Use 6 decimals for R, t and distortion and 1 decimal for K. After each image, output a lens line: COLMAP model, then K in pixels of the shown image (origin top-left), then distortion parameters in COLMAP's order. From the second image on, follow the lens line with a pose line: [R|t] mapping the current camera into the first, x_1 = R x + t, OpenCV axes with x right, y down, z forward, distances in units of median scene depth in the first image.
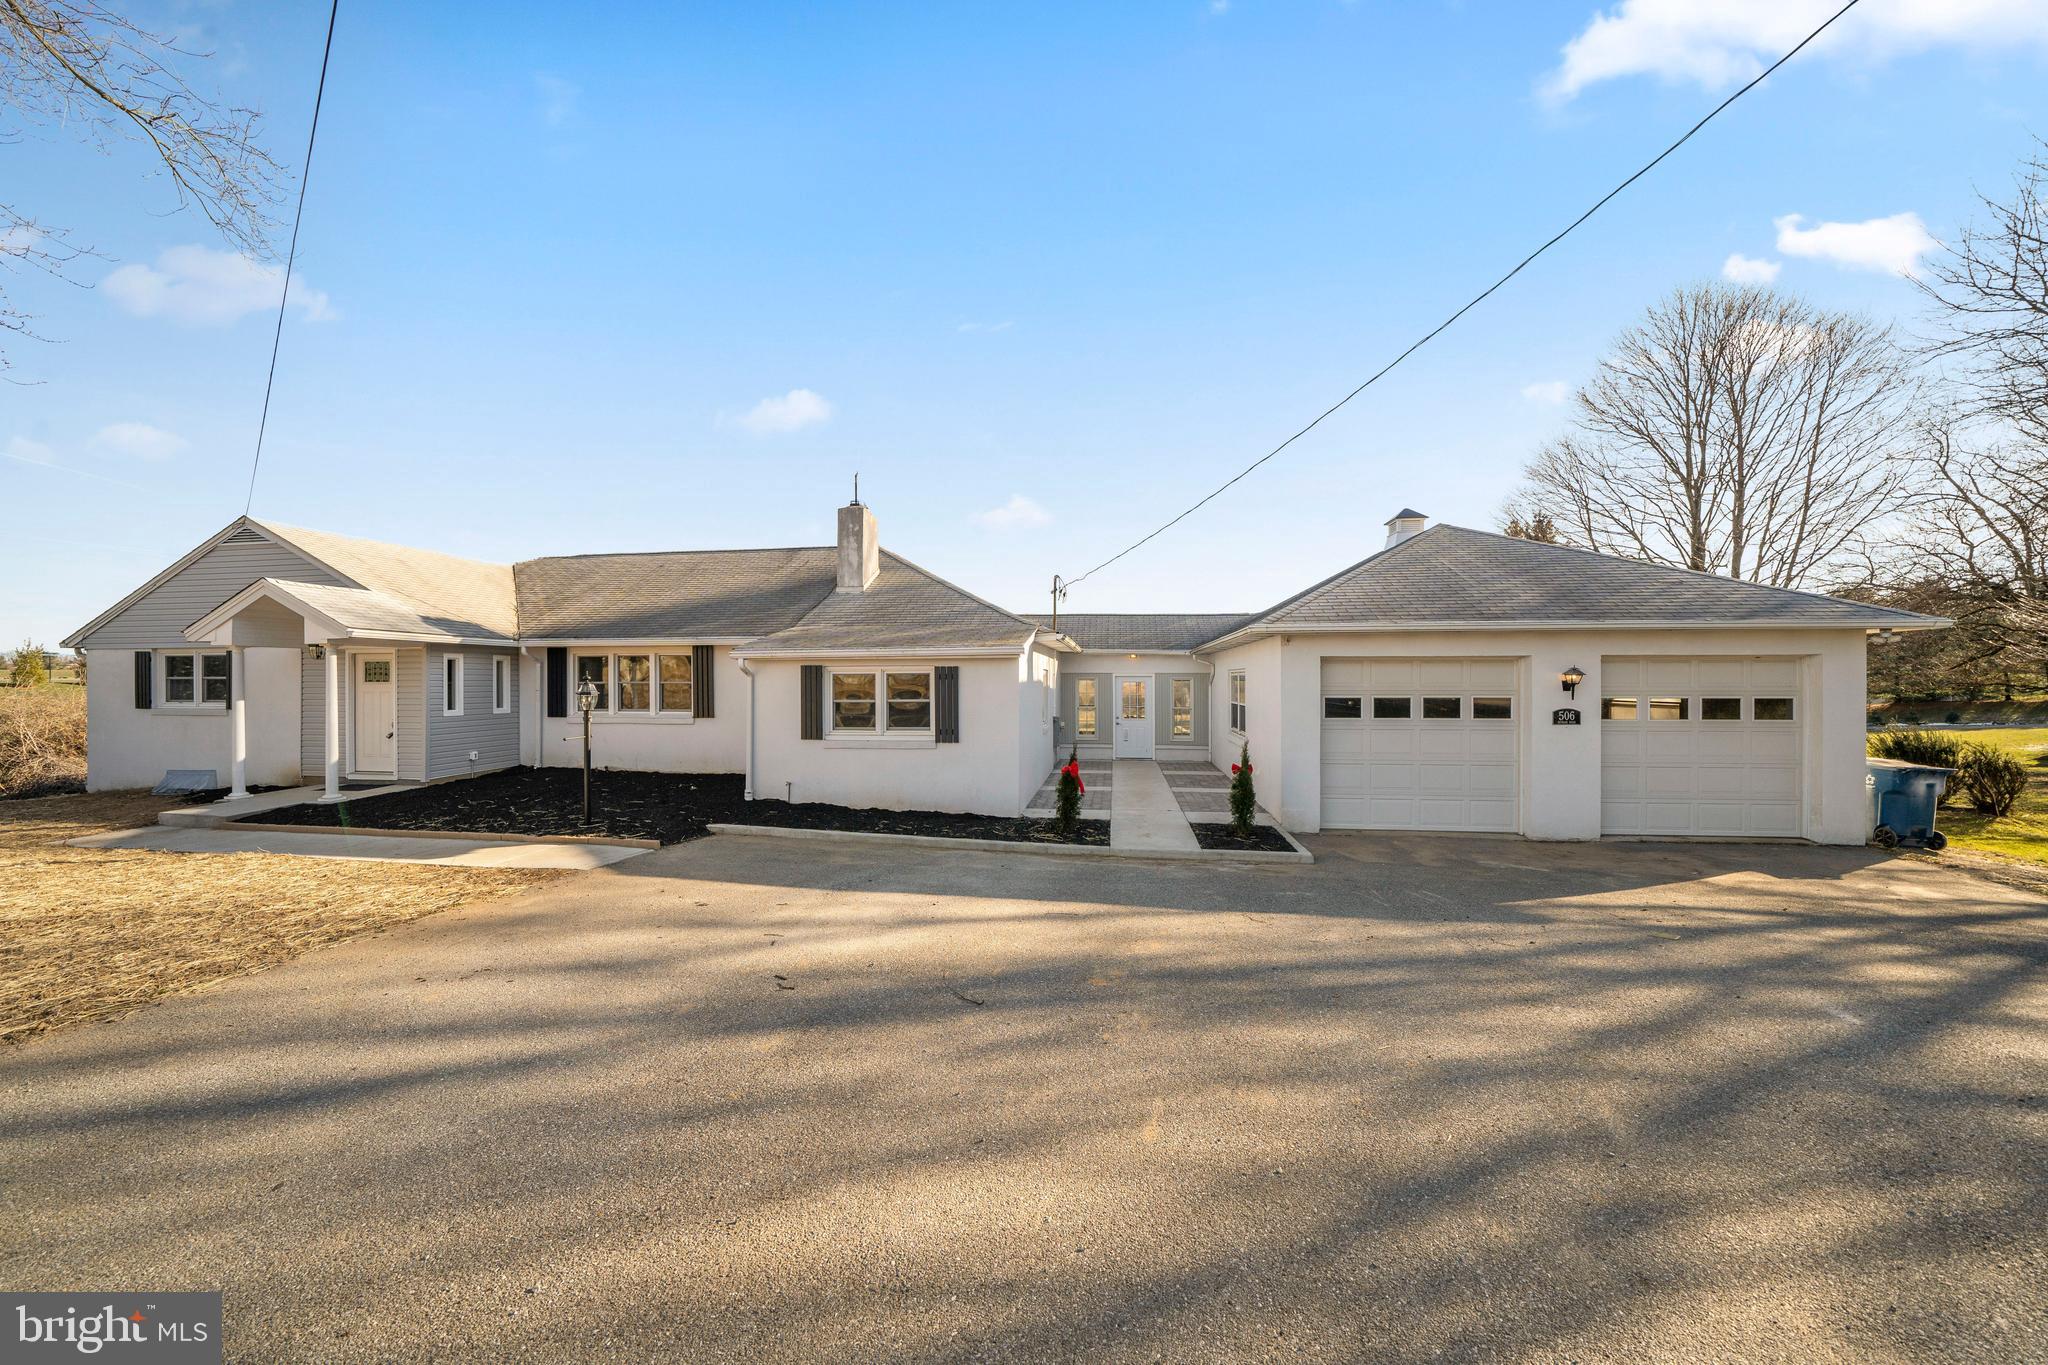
lens RADIAL K [[910.0, 0, 1024.0], [0, 910.0, 682.5], [0, 0, 1]] dist [-0.032397, 0.000151]
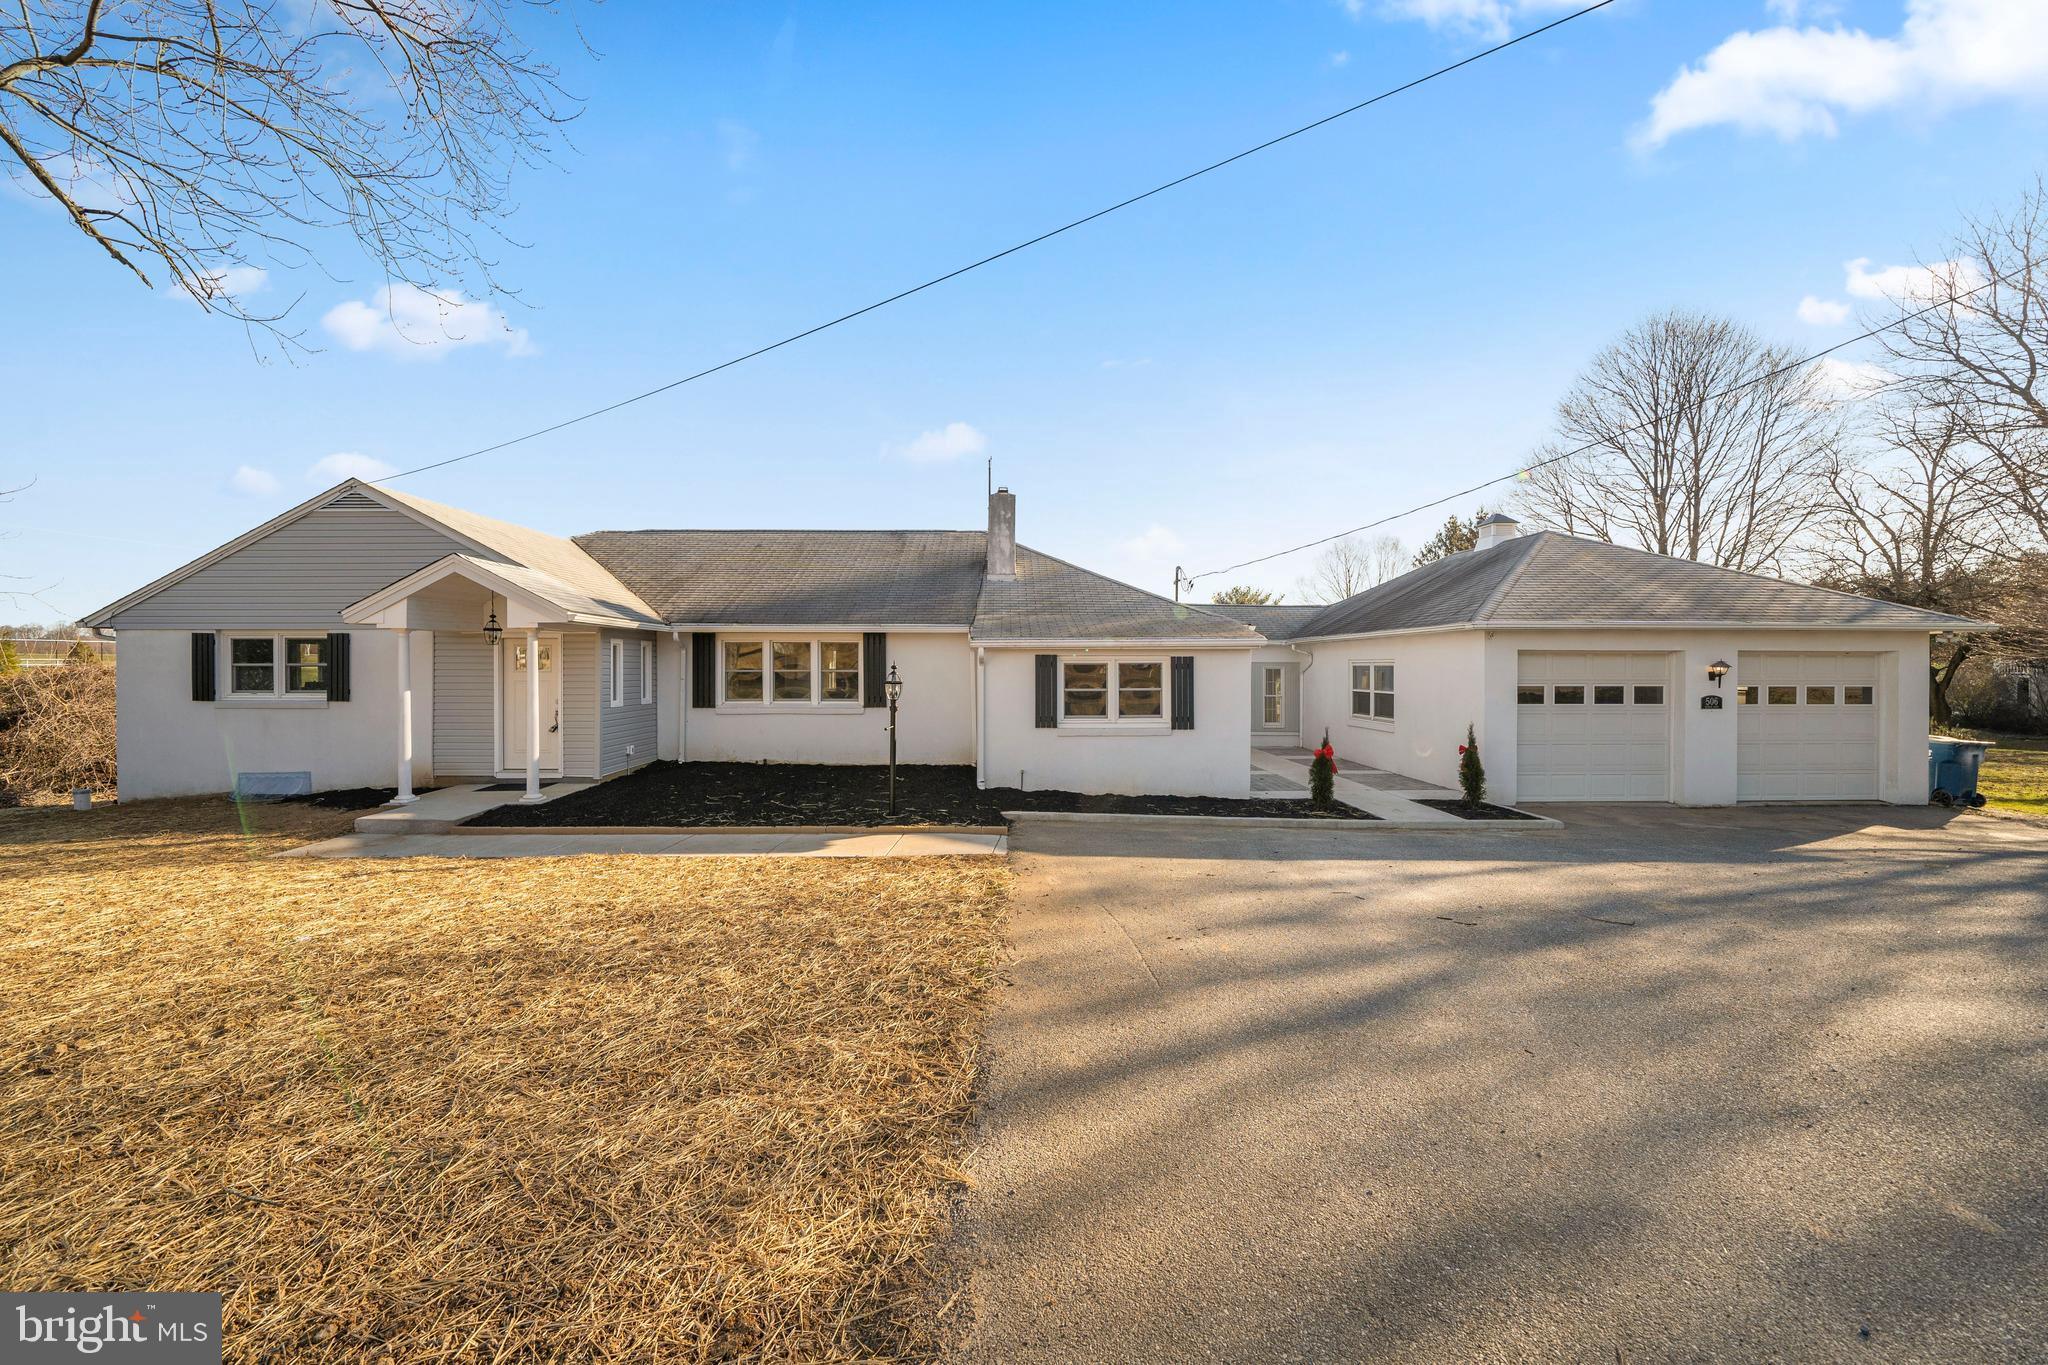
lens RADIAL K [[989.9, 0, 1024.0], [0, 989.9, 682.5], [0, 0, 1]] dist [-0.023481, -0.000105]
pose [[0.981151, 0.000035, 0.193242, -0.468984], [-0.002603, 0.999912, 0.013034, -0.002213], [-0.193224, -0.013292, 0.981065, -0.079488]]
